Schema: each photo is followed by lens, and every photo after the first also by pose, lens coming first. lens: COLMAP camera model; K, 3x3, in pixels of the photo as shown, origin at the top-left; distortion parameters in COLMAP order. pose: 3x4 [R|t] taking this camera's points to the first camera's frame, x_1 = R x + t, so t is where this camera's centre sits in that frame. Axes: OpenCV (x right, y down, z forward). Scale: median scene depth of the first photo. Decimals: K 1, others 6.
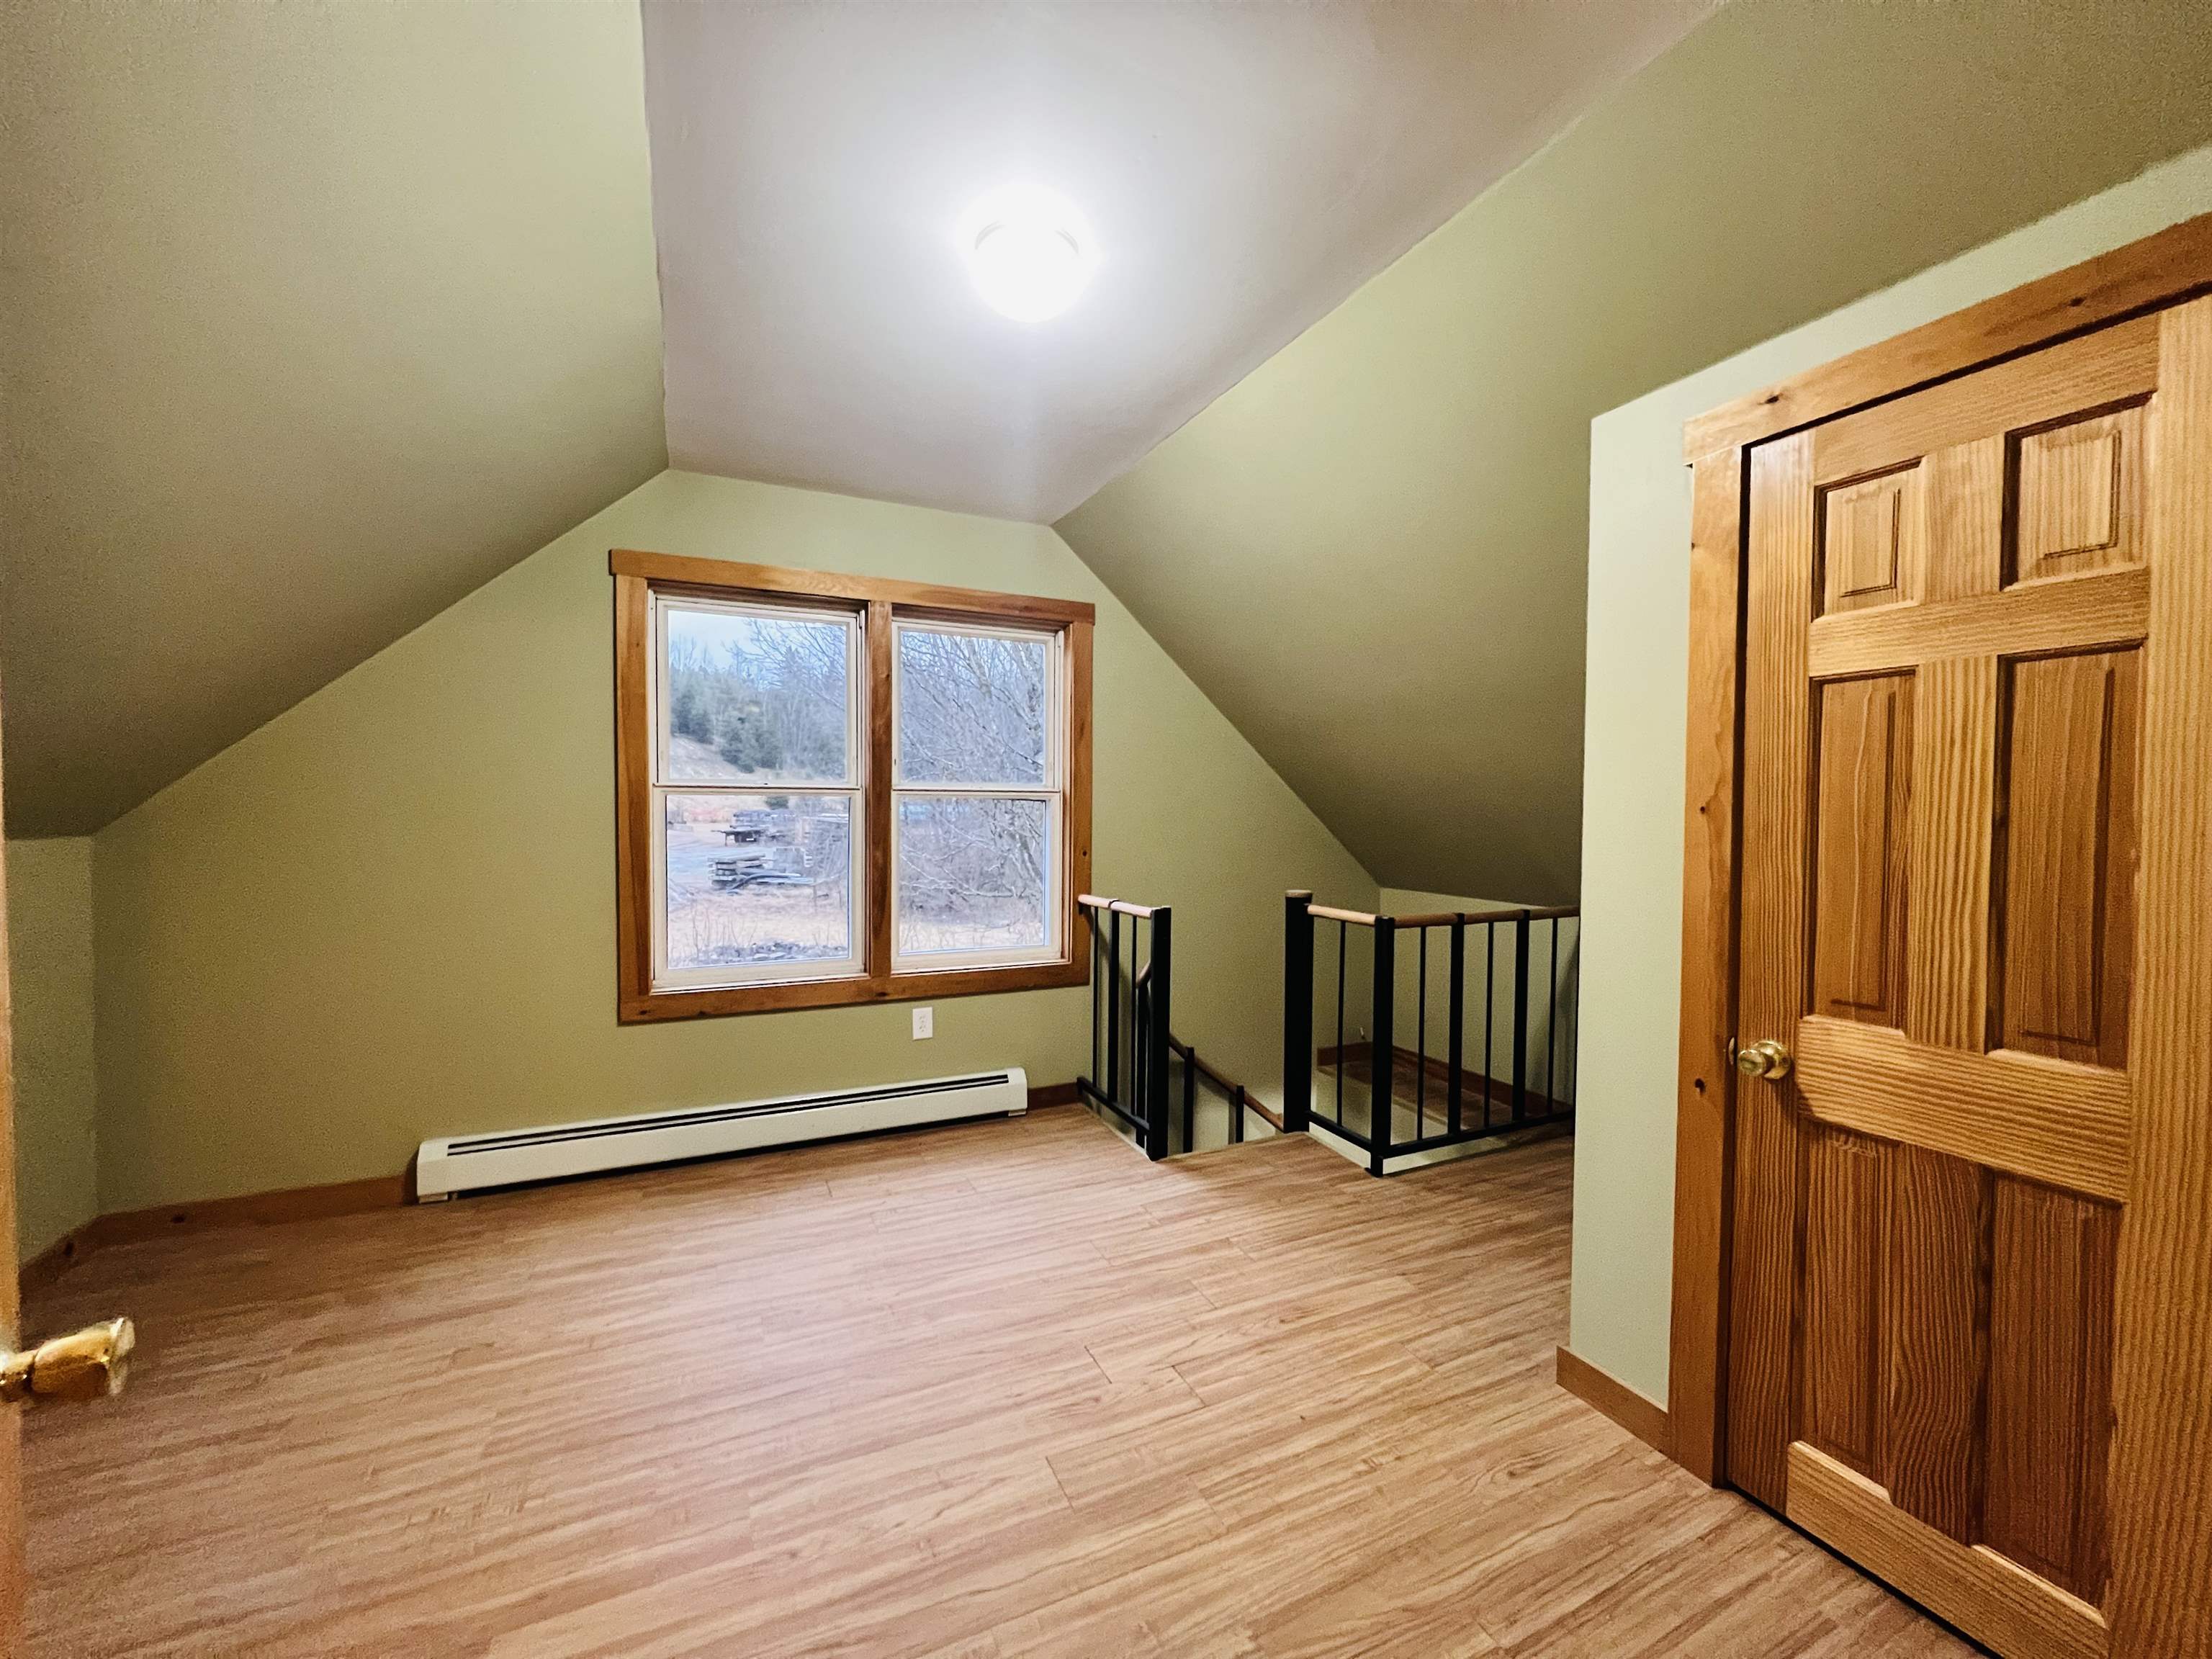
lens RADIAL K [[880.2, 0, 1109.6], [0, 880.2, 831.5], [0, 0, 1]] dist [0.000213, 0.000044]
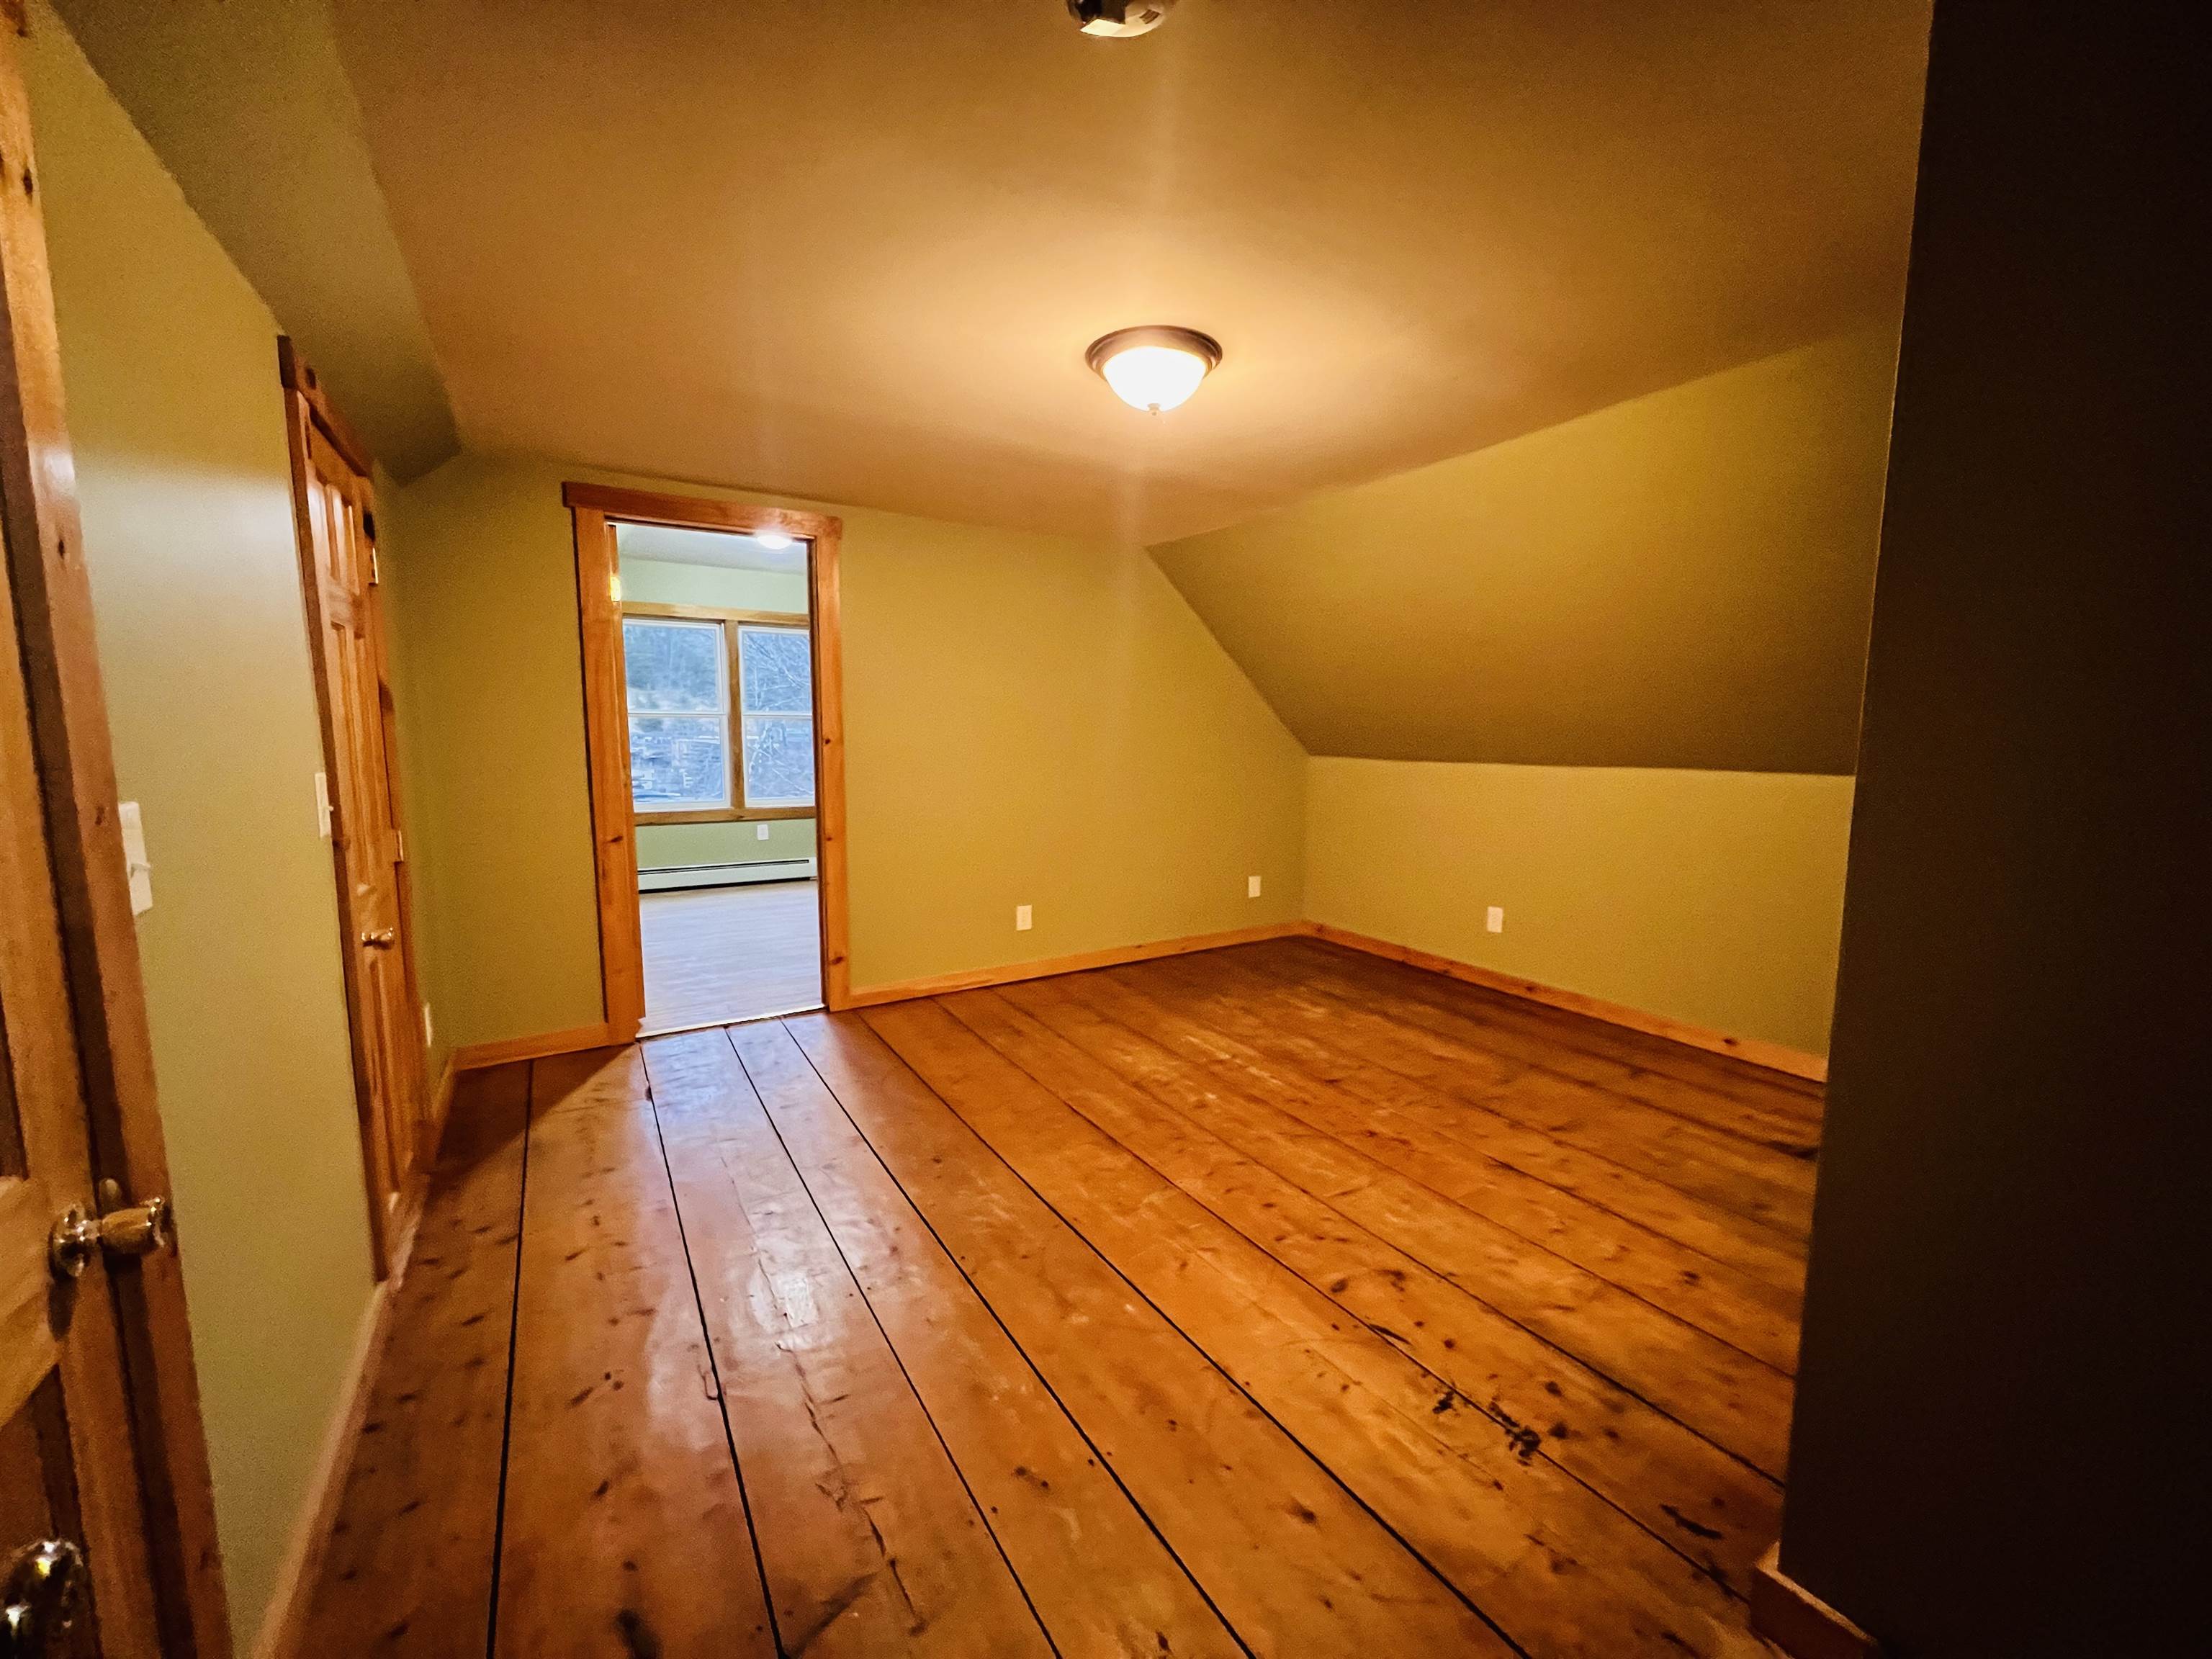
lens RADIAL K [[880.2, 0, 1104.2], [0, 880.2, 831.3], [0, 0, 1]] dist [0.000213, 0.000044]
pose [[0.993512, -0.016642, 0.112505, 0.330916], [0.006561, 0.995976, 0.089380, 0.039370], [-0.113540, -0.088061, 0.989623, -1.063982]]
